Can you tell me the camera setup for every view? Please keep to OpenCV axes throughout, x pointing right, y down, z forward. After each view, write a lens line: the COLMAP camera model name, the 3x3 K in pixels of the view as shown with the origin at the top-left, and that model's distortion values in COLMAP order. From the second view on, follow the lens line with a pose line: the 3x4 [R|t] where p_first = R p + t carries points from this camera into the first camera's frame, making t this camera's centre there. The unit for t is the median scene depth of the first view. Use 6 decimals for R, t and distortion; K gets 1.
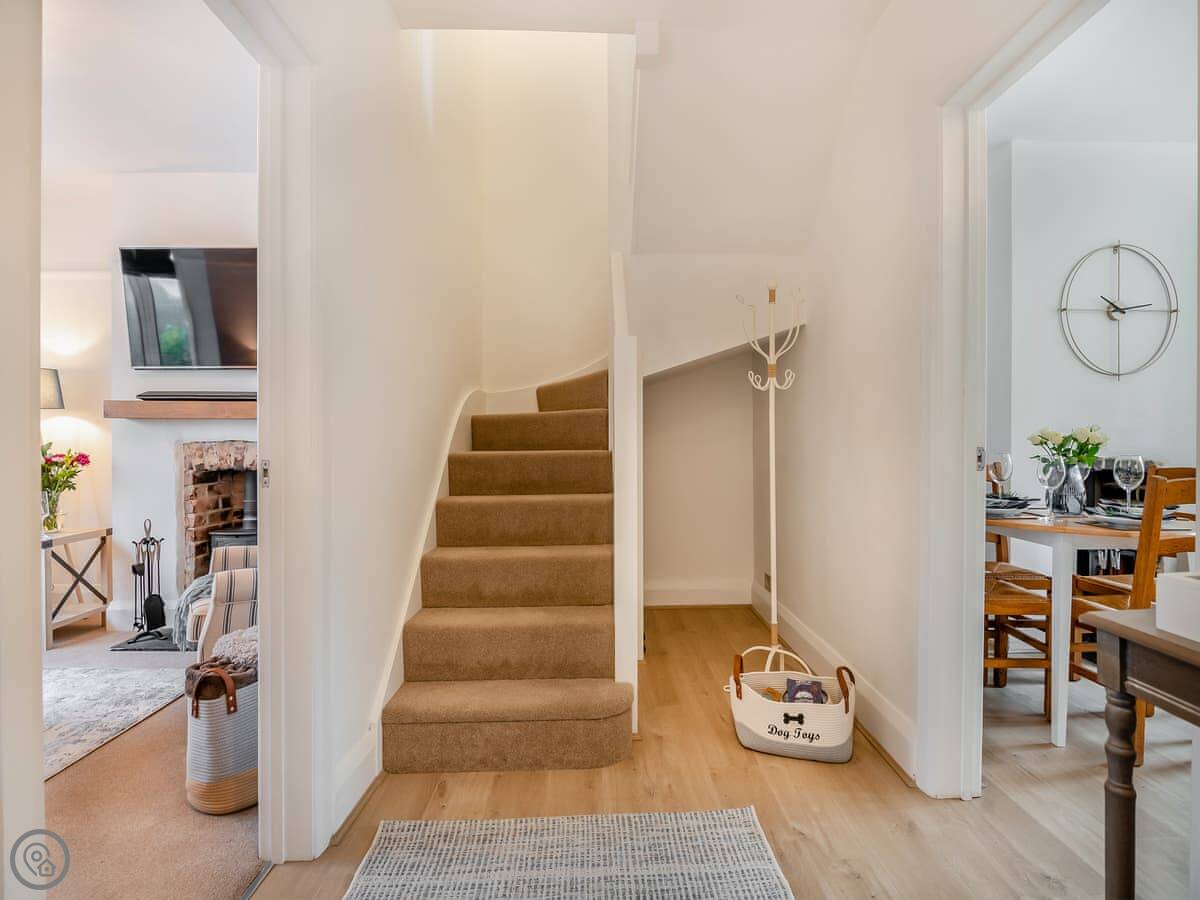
lens RADIAL K [[553.2, 0, 599.9], [0, 553.2, 444.2], [0, 0, 1]] dist [0.003781, -0.002990]
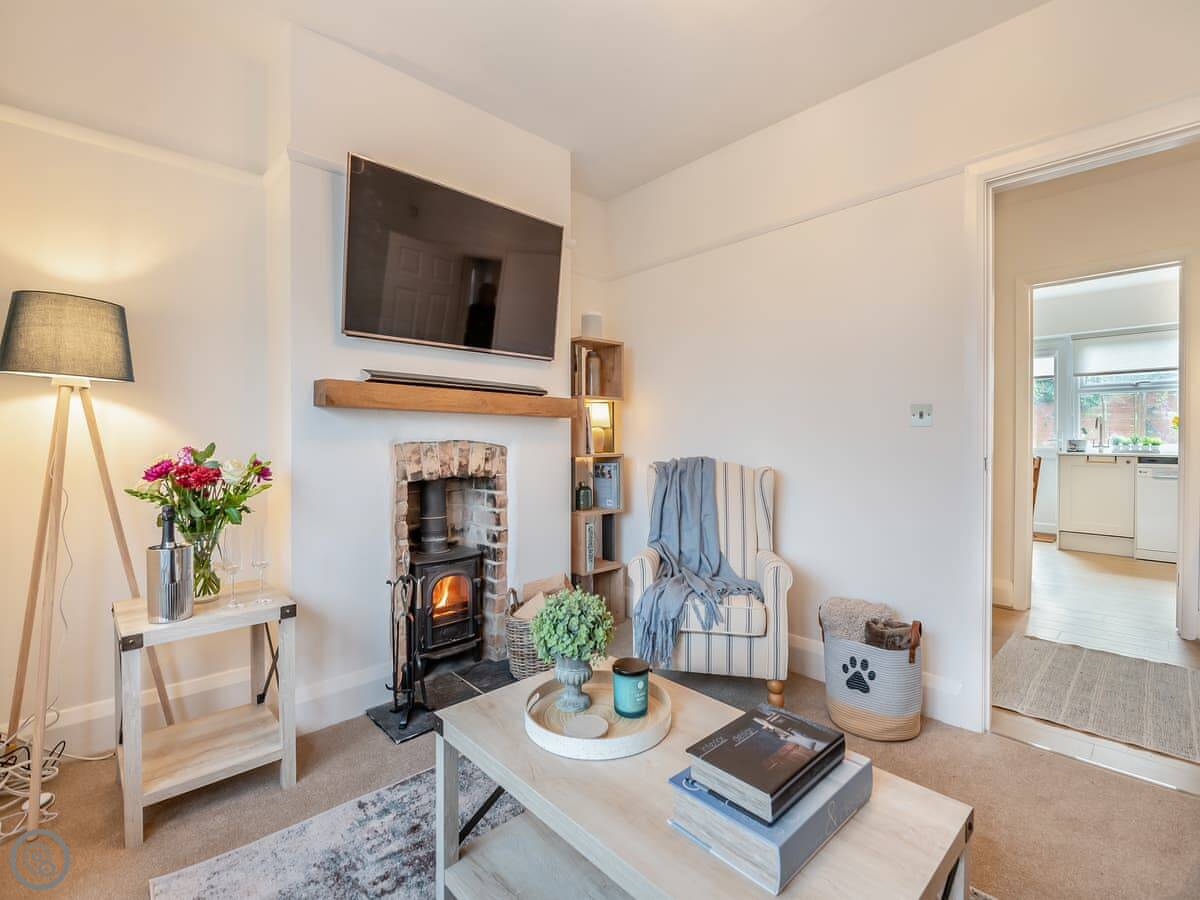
lens RADIAL K [[553.2, 0, 655.1], [0, 553.2, 442.1], [0, 0, 1]] dist [0.003781, -0.002990]
pose [[0.683192, 0.003761, 0.730229, -1.078387], [-0.008288, 0.999962, 0.002604, -0.008859], [-0.730191, -0.007831, 0.683198, 0.265059]]
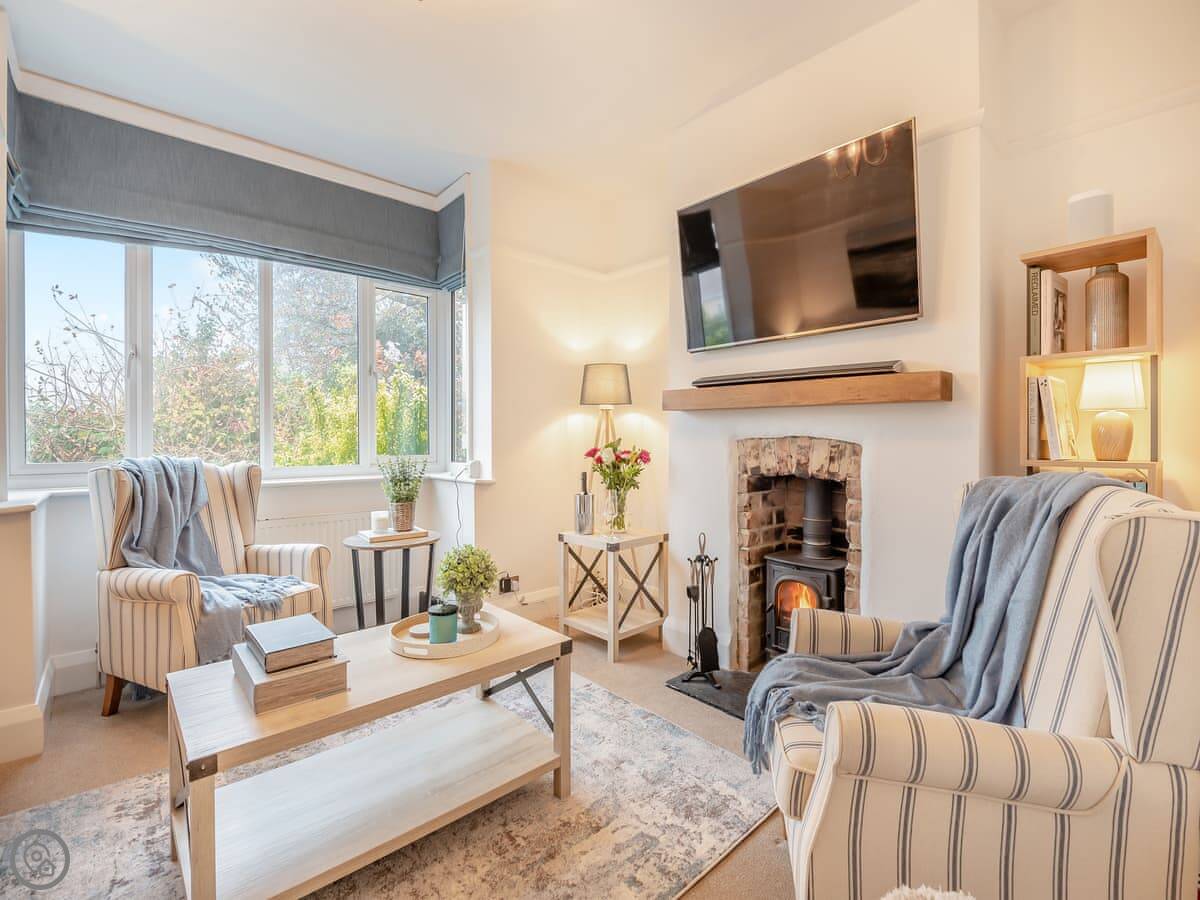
lens RADIAL K [[553.2, 0, 597.0], [0, 553.2, 451.2], [0, 0, 1]] dist [0.003781, -0.002990]
pose [[0.666025, 0.021326, -0.745625, -0.301307], [-0.005164, 0.999699, 0.023979, -0.003406], [0.745912, -0.012120, 0.665934, 0.328542]]
